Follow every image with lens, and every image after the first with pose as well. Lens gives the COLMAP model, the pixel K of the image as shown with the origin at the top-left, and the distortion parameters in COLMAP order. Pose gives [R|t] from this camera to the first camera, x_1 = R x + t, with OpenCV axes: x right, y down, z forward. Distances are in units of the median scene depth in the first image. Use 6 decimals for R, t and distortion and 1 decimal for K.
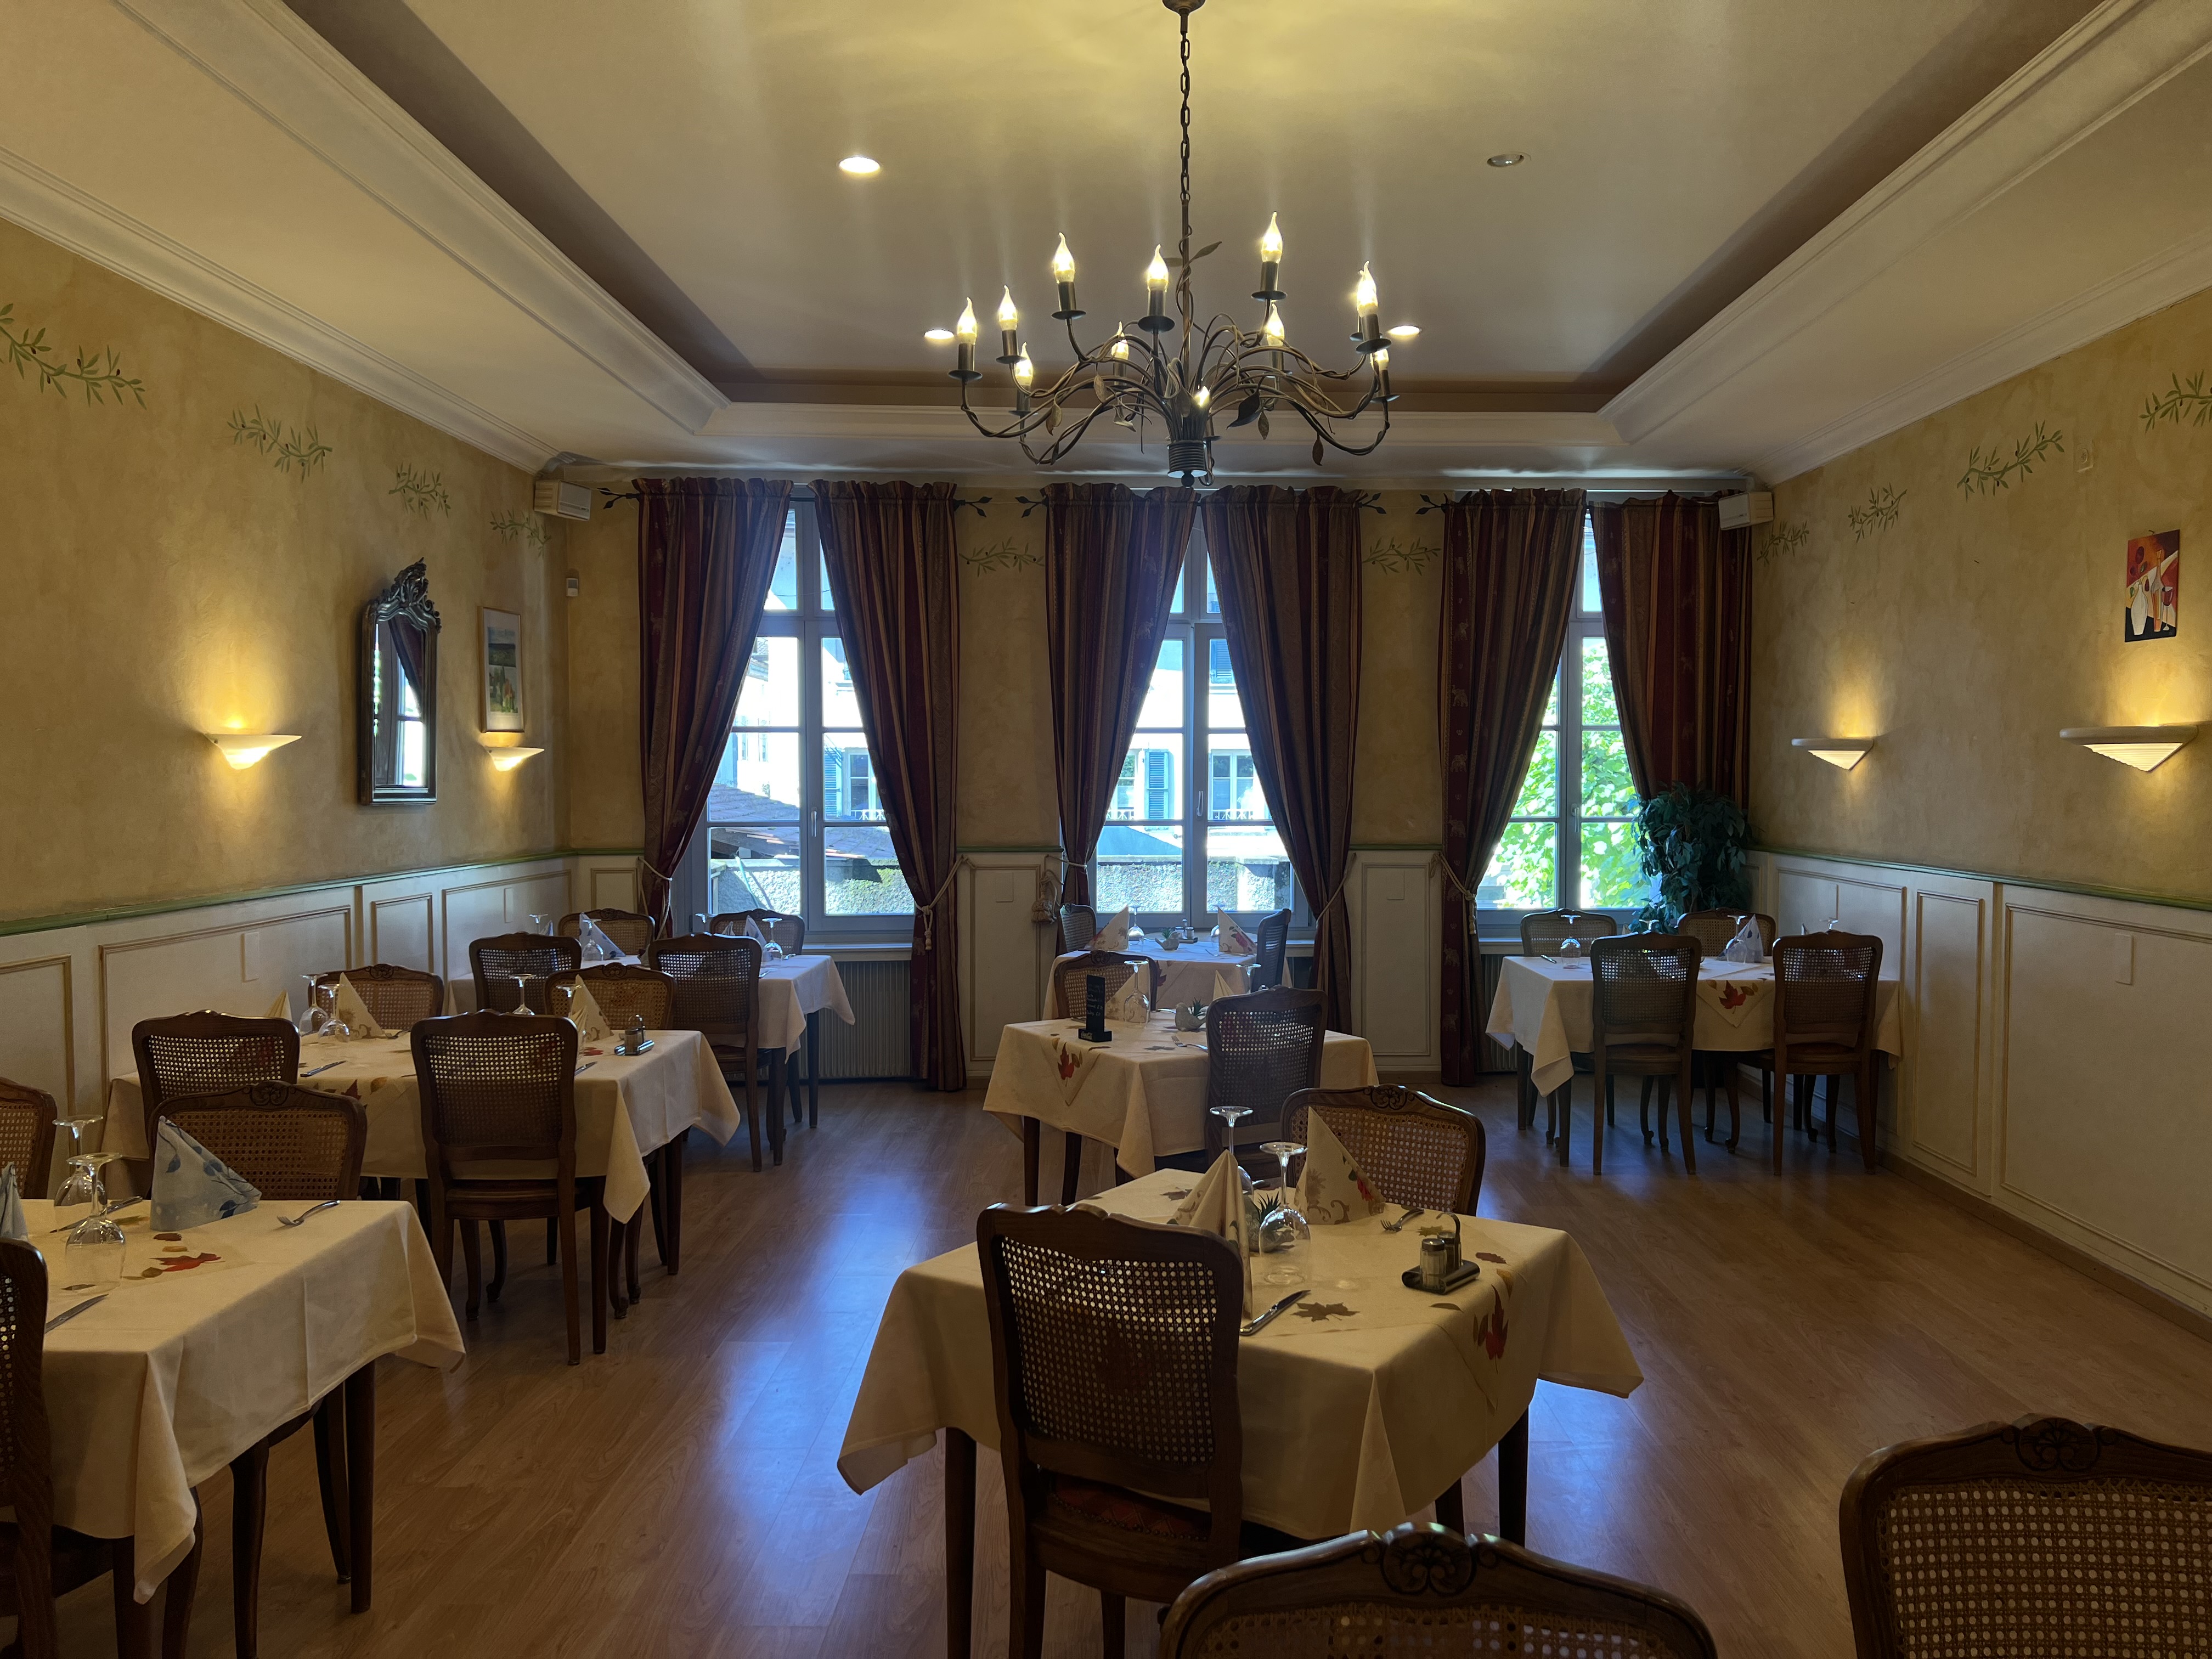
lens RADIAL K [[1652.5, 0, 1068.0], [0, 1652.5, 846.8], [0, 0, 1]] dist [0.036436, -0.046366]
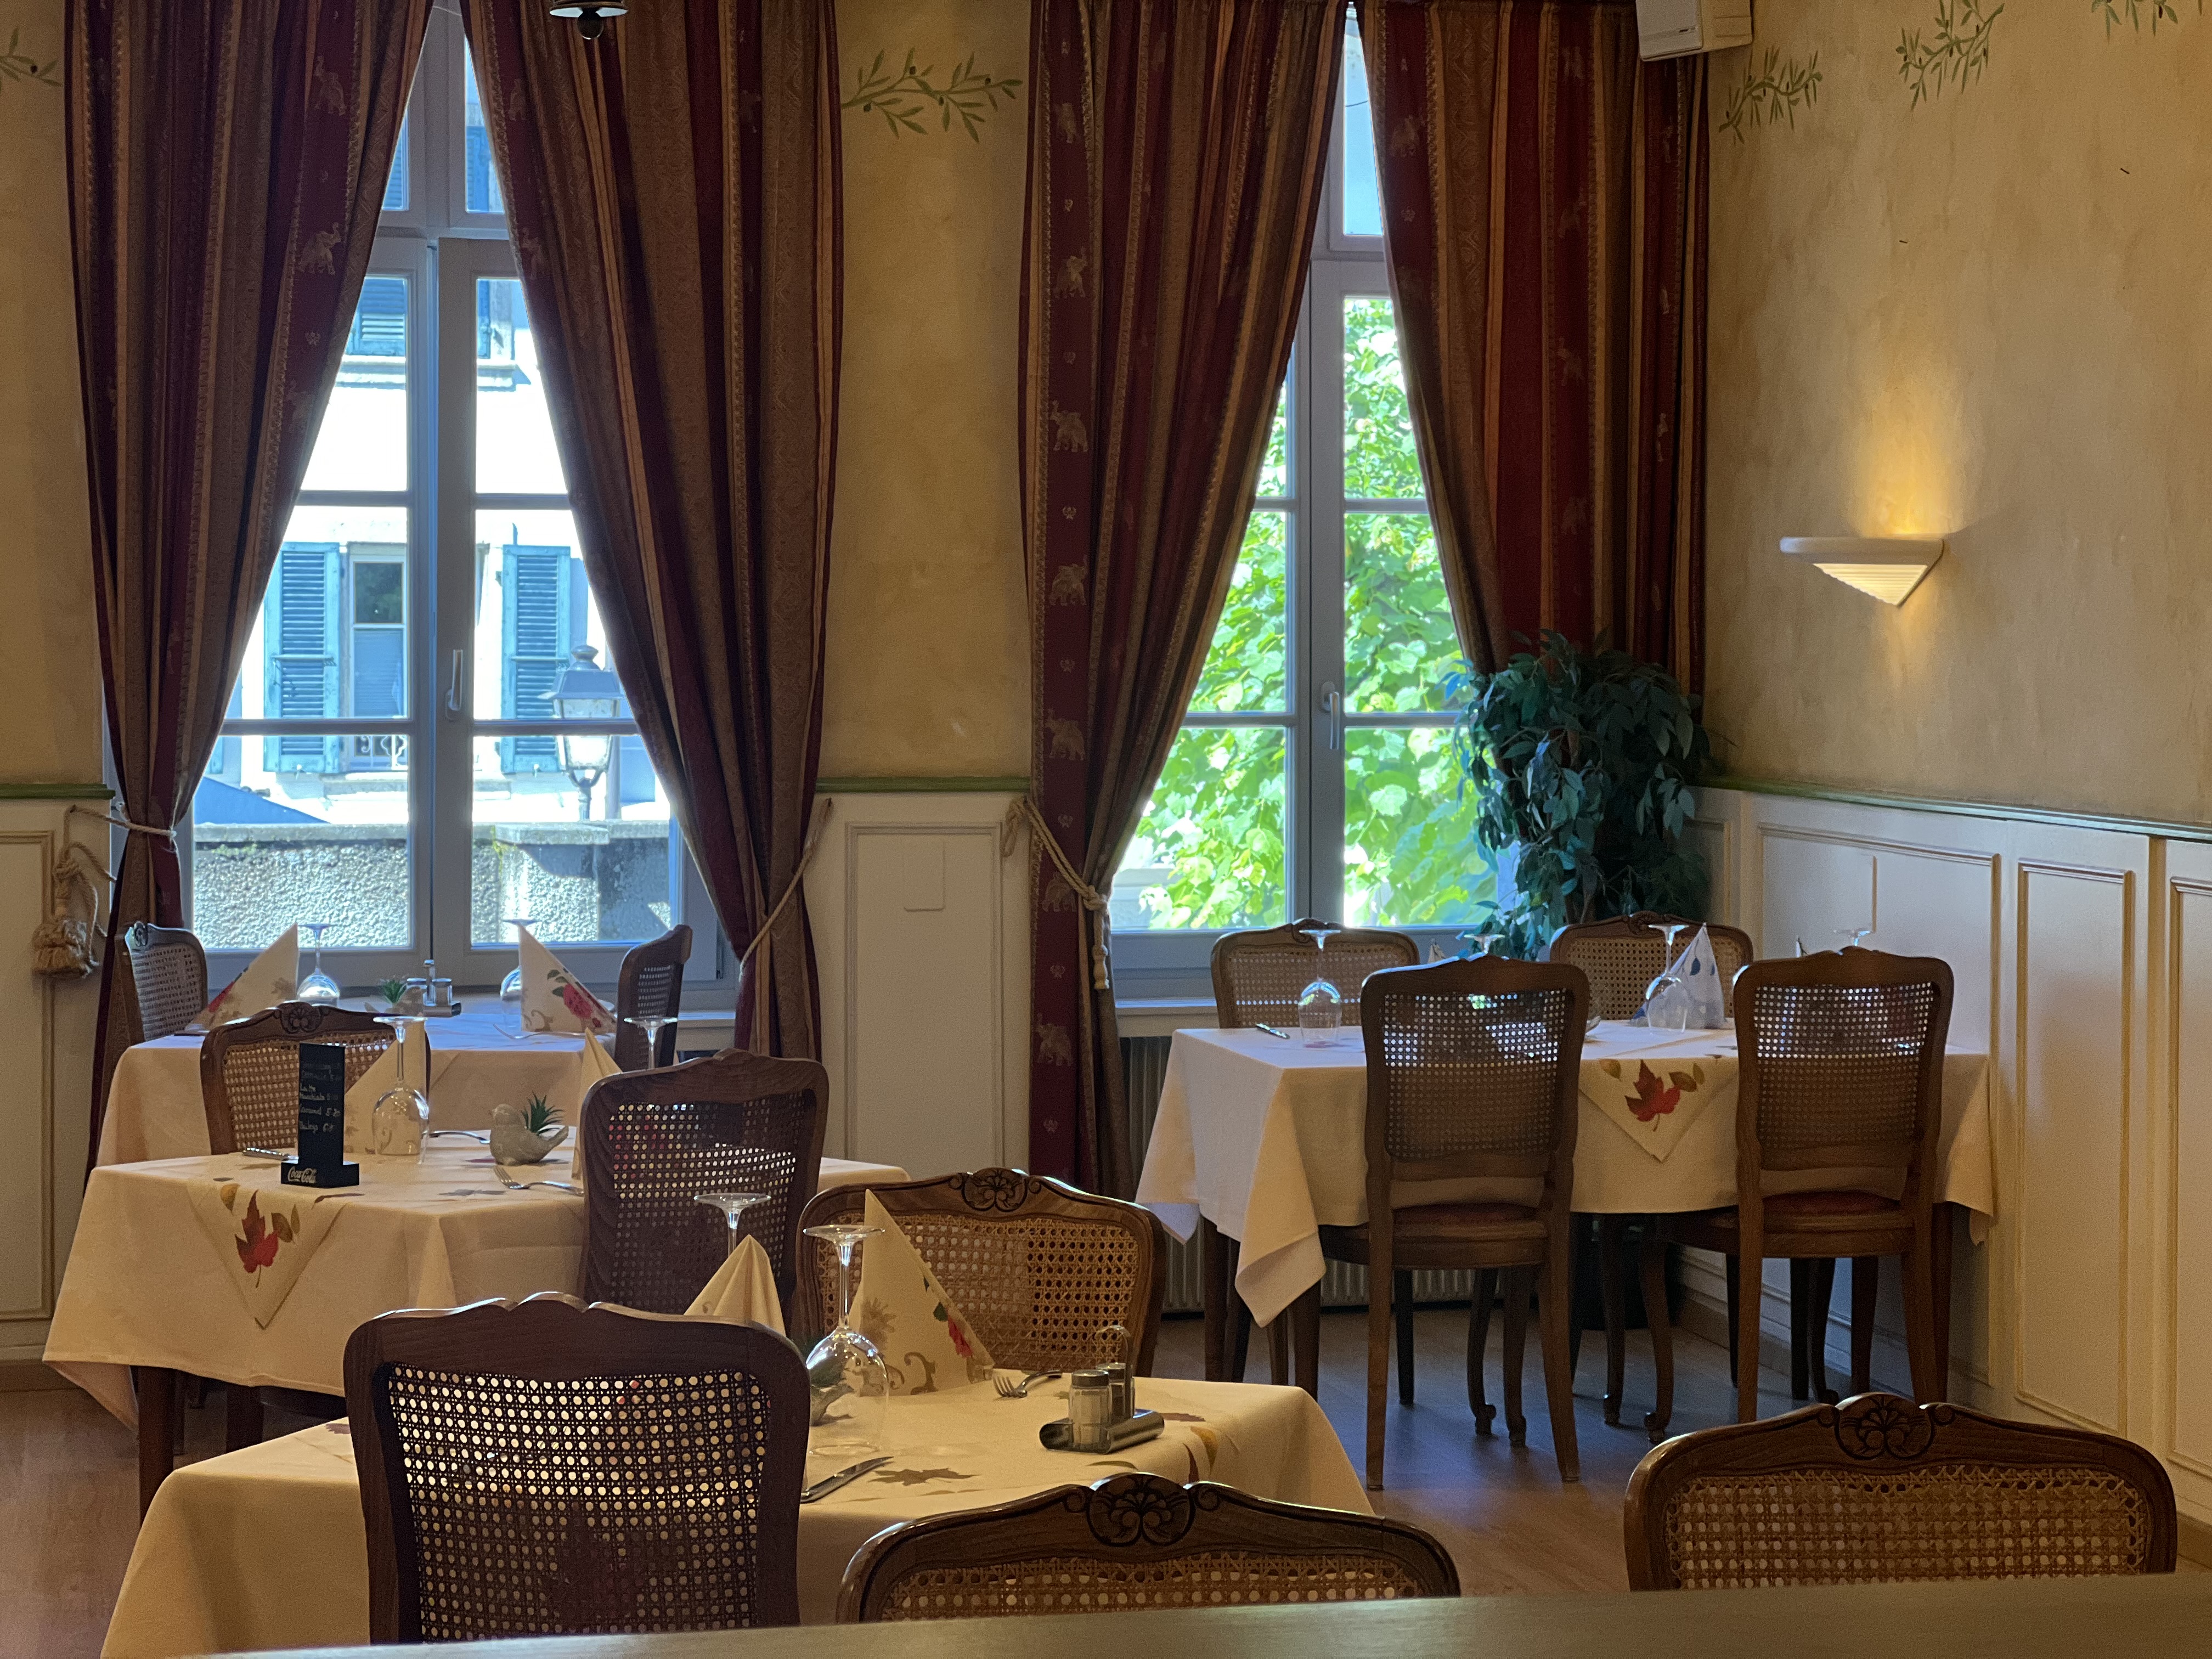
lens RADIAL K [[4784.1, 0, 1097.5], [0, 4784.1, 826.0], [0, 0, 1]] dist [0.113219, 0.000000]
pose [[0.969818, -0.005384, 0.243769, -0.066738], [0.005616, 0.999984, -0.000257, 0.013449], [-0.243764, 0.001619, 0.969833, -0.229001]]
